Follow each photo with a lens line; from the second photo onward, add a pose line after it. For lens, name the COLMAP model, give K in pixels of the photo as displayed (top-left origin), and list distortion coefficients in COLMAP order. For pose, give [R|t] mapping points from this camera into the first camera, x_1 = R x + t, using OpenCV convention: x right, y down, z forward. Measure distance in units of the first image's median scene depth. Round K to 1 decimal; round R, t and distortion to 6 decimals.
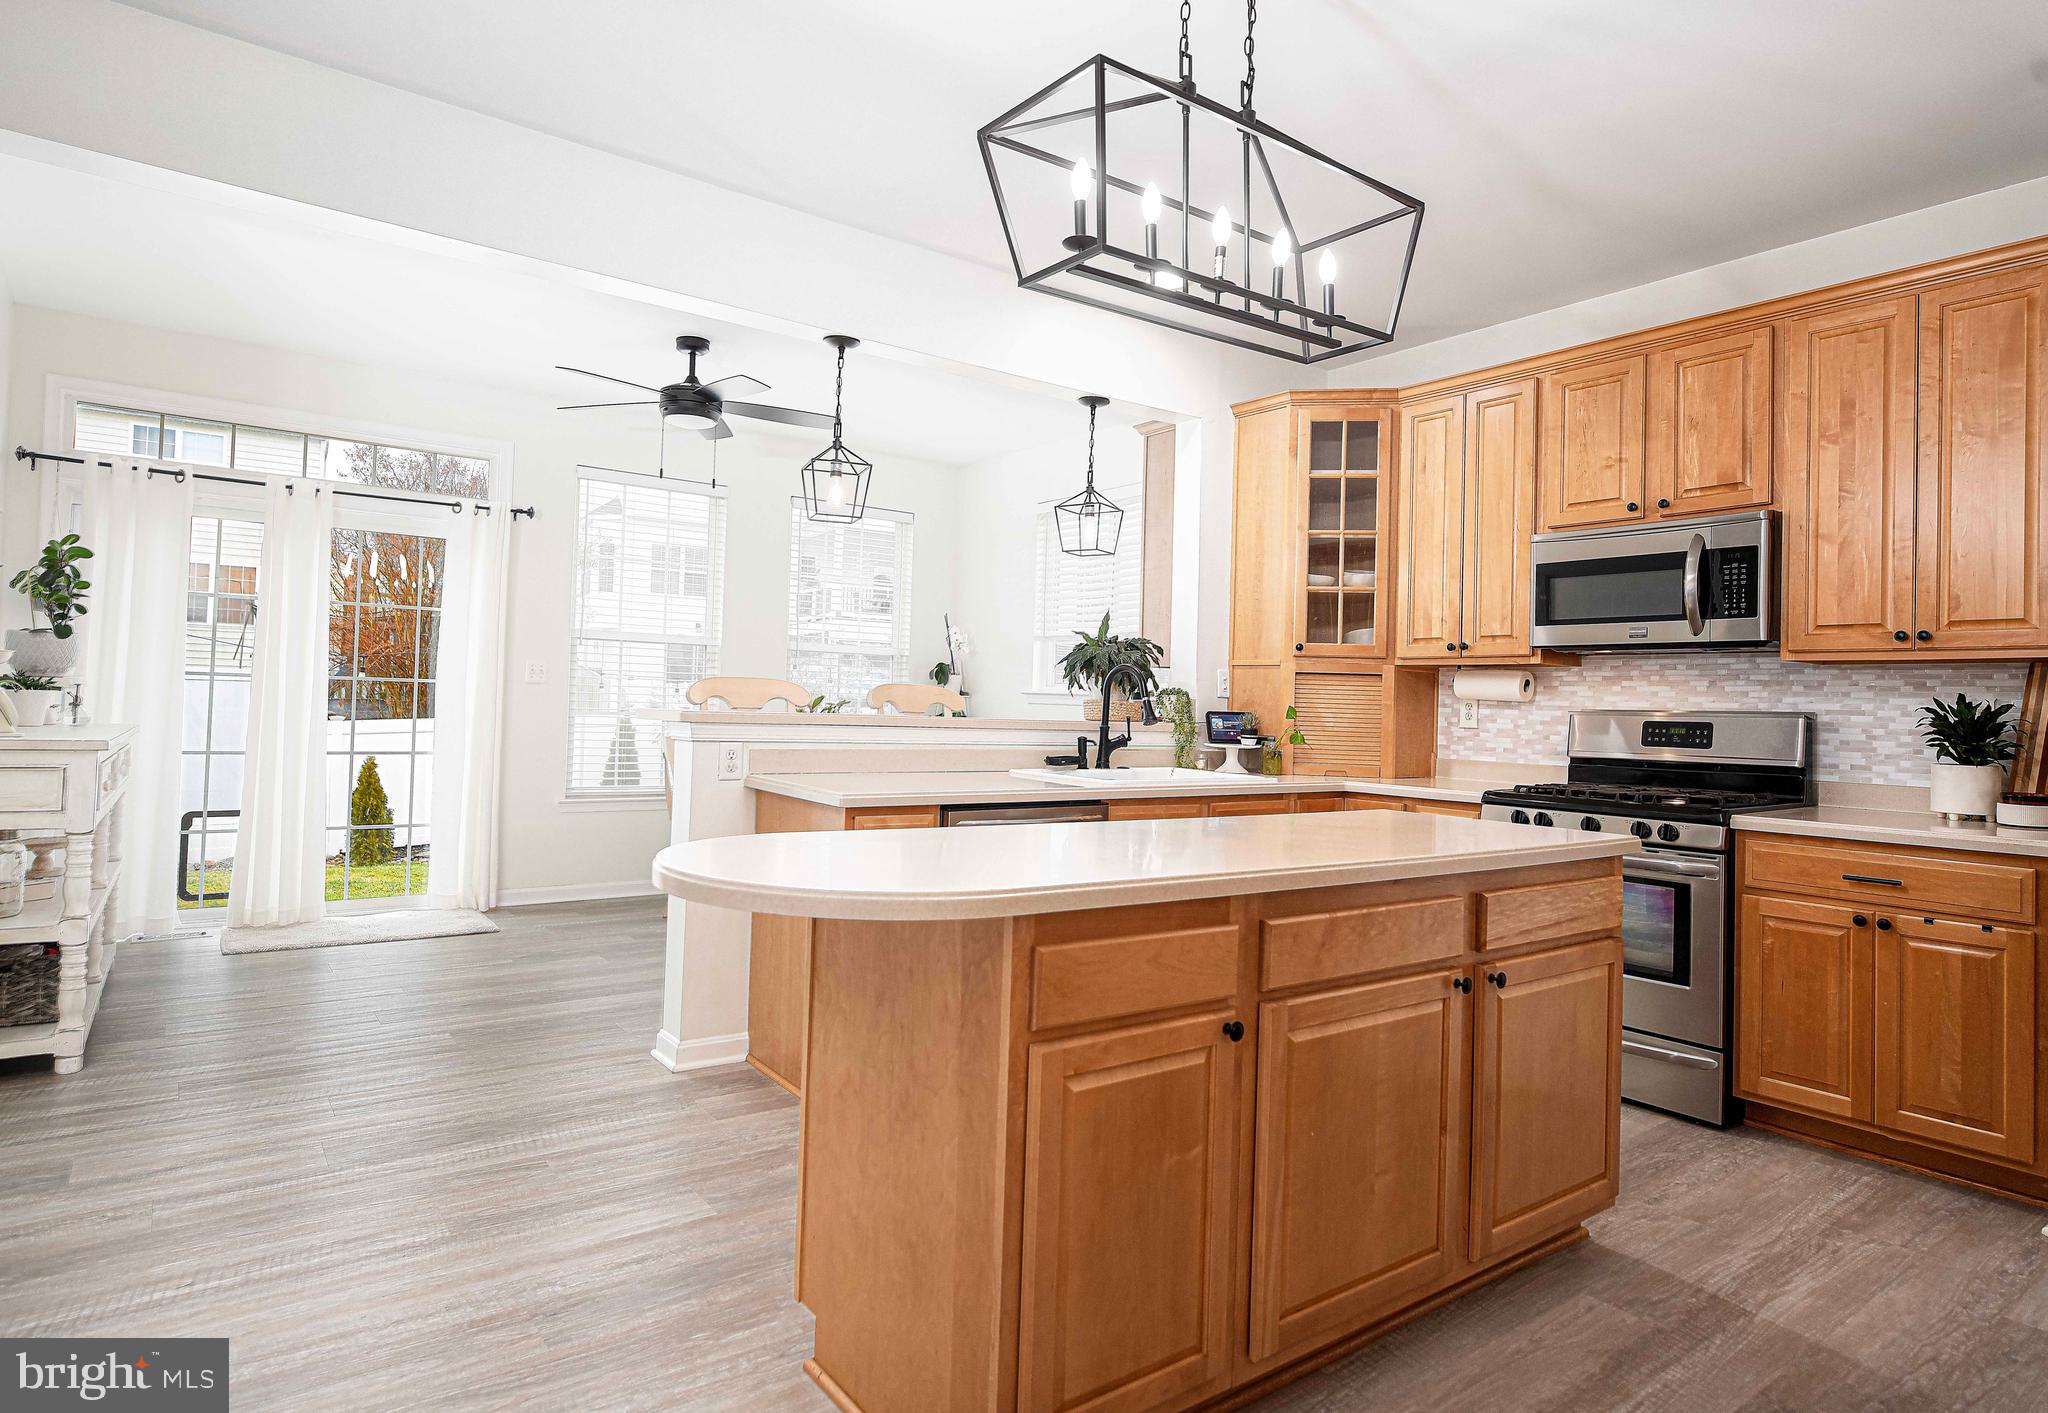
lens RADIAL K [[1130.2, 0, 1002.0], [0, 1130.2, 685.0], [0, 0, 1]] dist [-0.007839, -0.000589]
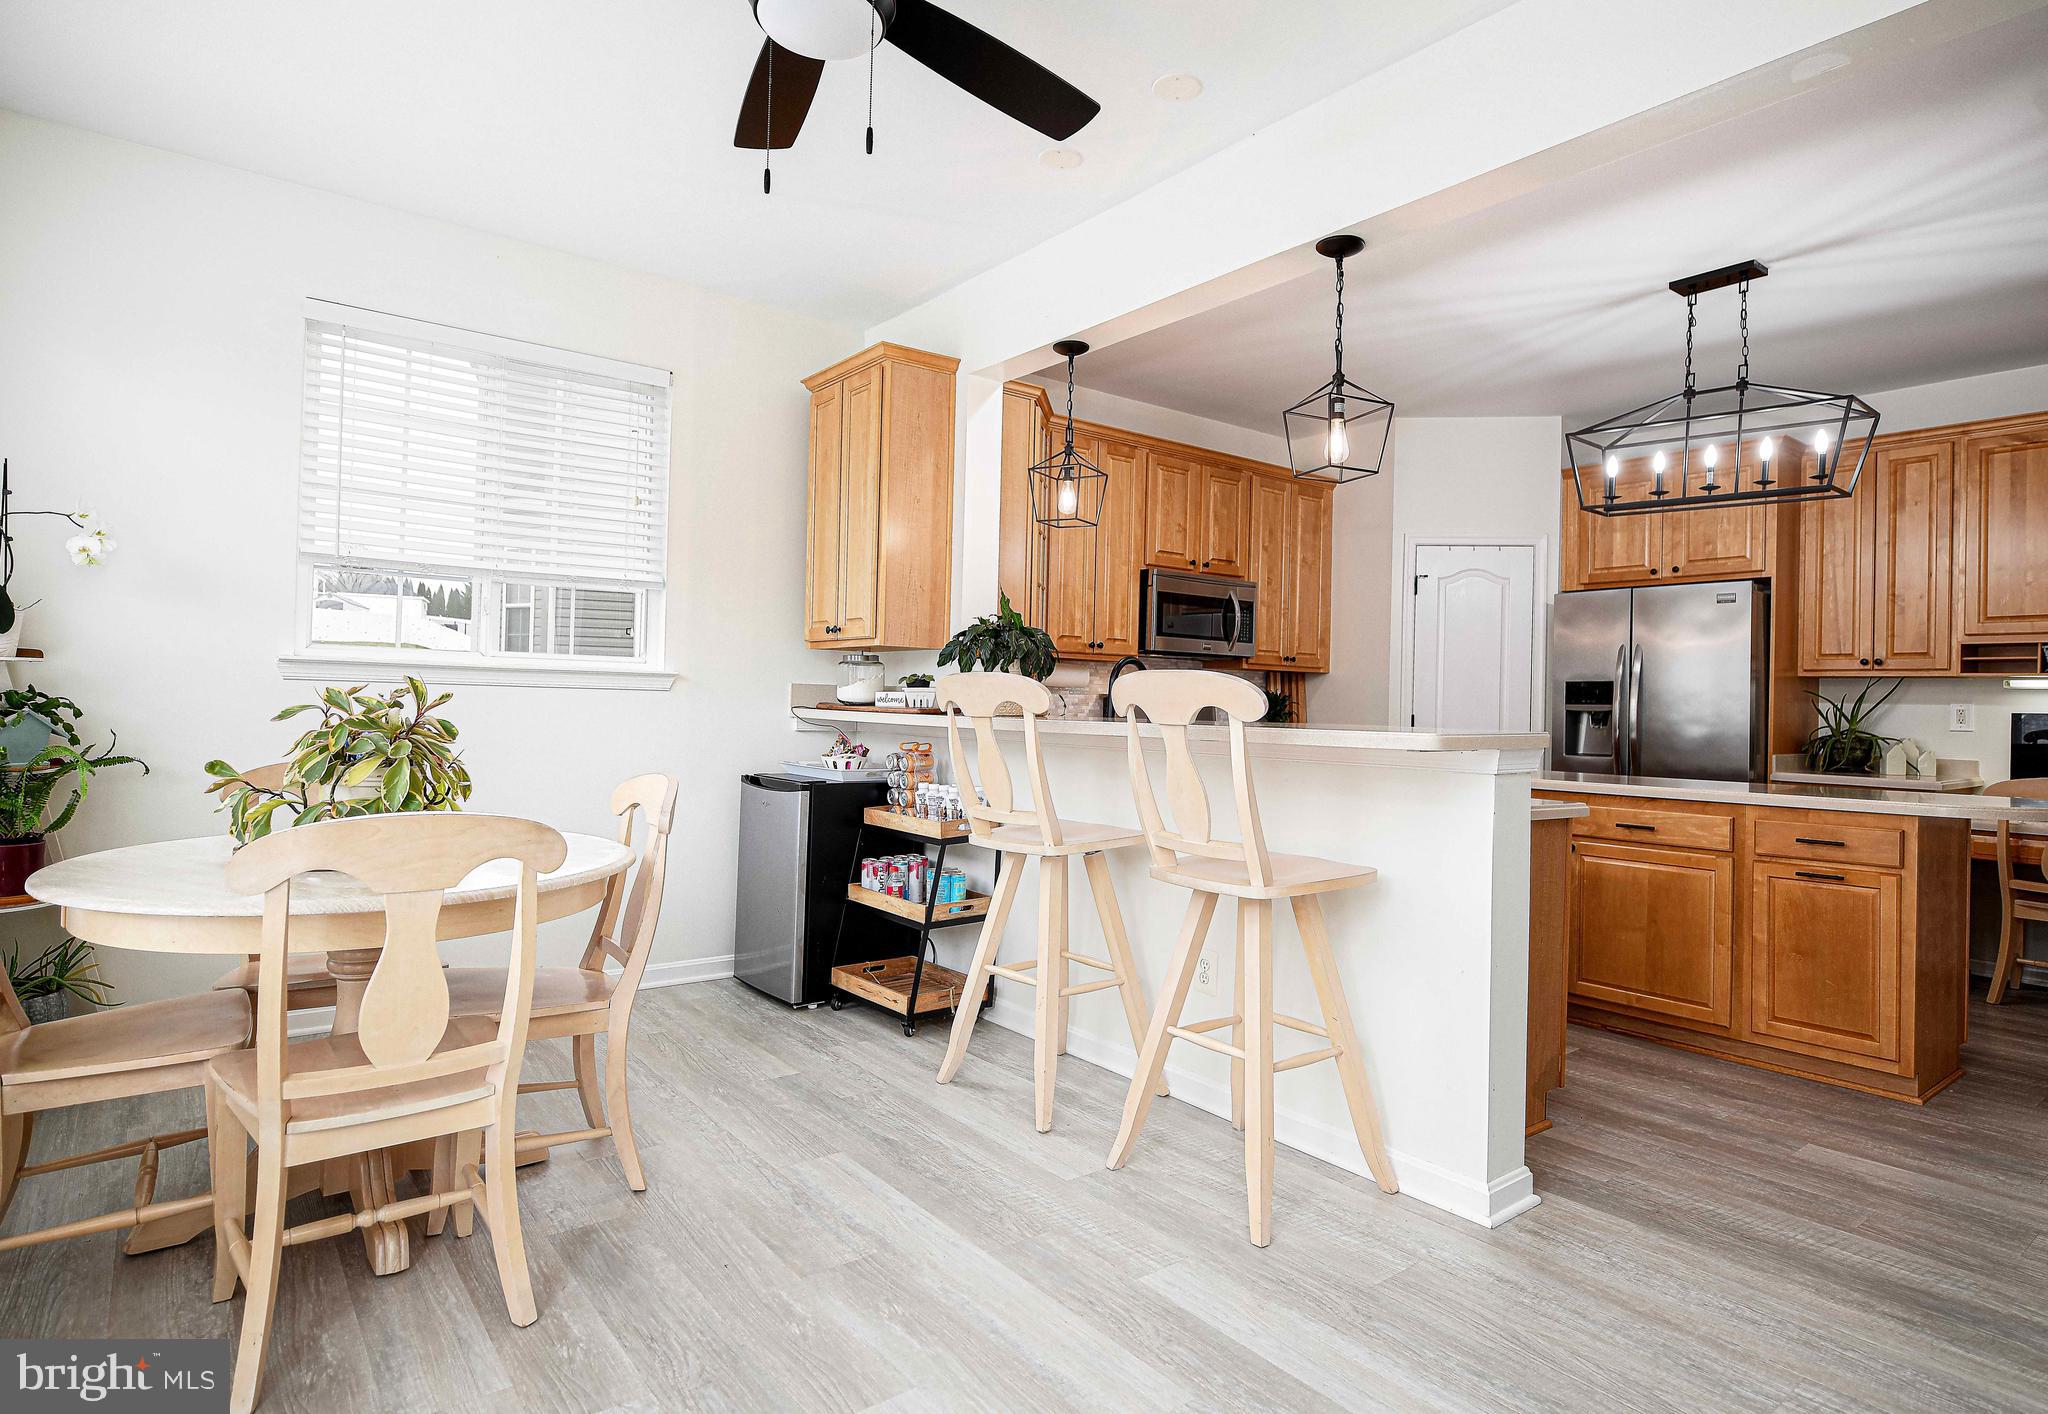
lens RADIAL K [[1130.2, 0, 1009.6], [0, 1130.2, 700.9], [0, 0, 1]] dist [-0.007839, -0.000589]
pose [[-0.036429, -0.028440, 0.998931, -0.994738], [-0.042057, 0.998753, 0.026901, -0.002501], [-0.998451, -0.041032, -0.037580, 1.351238]]
